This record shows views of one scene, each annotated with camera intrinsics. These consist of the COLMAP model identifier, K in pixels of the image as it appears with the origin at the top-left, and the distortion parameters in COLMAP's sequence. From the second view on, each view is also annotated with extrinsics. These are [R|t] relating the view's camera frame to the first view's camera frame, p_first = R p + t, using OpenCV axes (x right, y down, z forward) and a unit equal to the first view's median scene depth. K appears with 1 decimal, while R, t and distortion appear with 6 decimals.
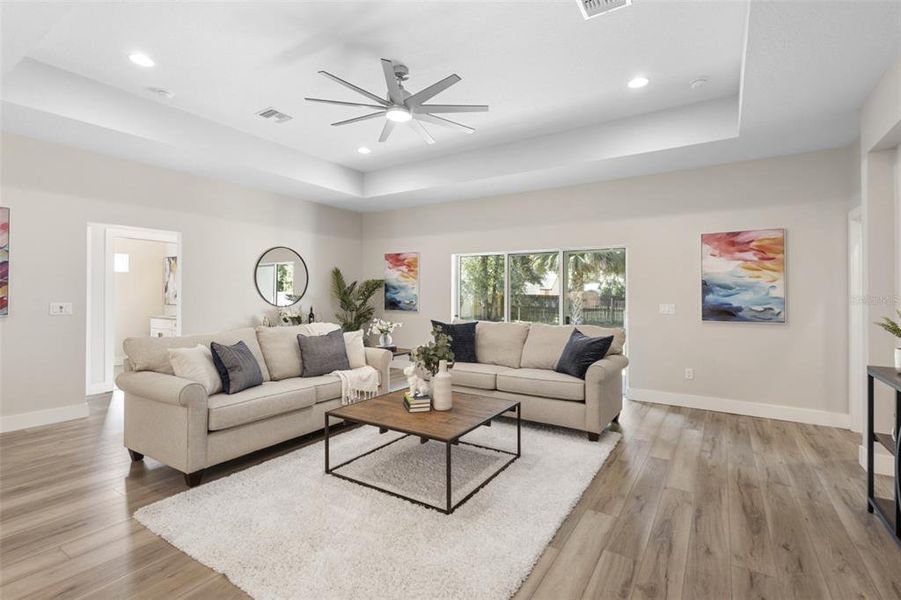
lens RADIAL K [[419.6, 0, 449.5], [0, 419.6, 294.2], [0, 0, 1]] dist [0.011182, 0.000205]
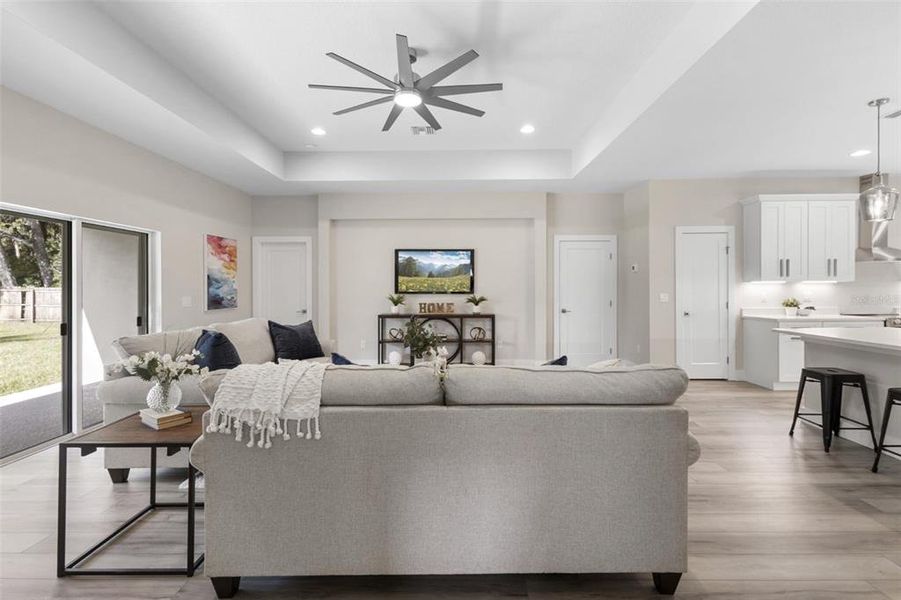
lens RADIAL K [[417.6, 0, 454.6], [0, 417.6, 289.1], [0, 0, 1]] dist [0.003906, -0.000267]
pose [[-0.535519, -0.004230, 0.844513, -0.748617], [0.005849, 0.999945, 0.008717, -0.000096], [-0.844503, 0.009608, -0.535464, 1.087841]]
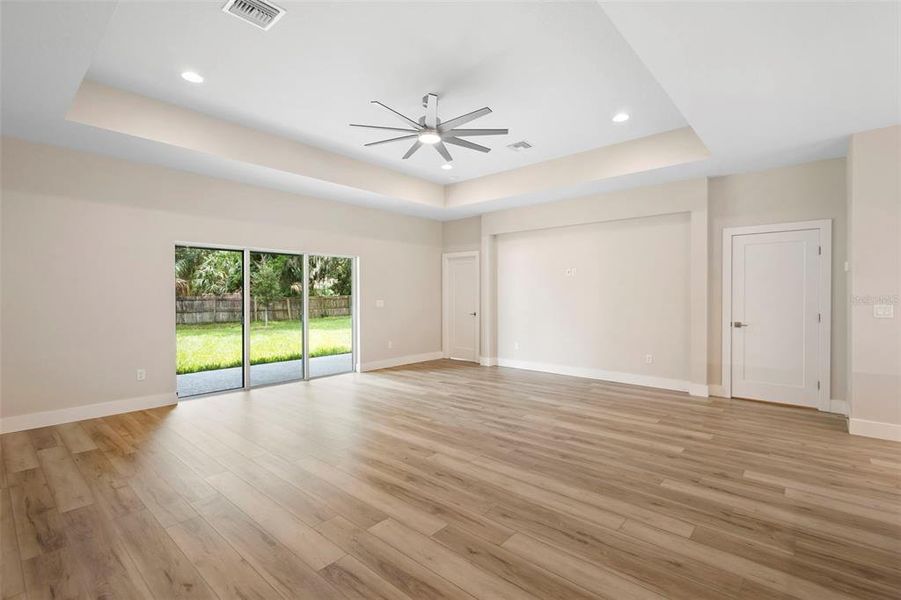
lens RADIAL K [[411.2, 0, 451.0], [0, 411.2, 295.7], [0, 0, 1]] dist [0.010986, -0.005080]
pose [[0.145134, -0.006551, 0.989390, -0.944708], [0.006304, 0.999964, 0.005696, 0.000840], [-0.989392, 0.005410, 0.145170, 0.599869]]
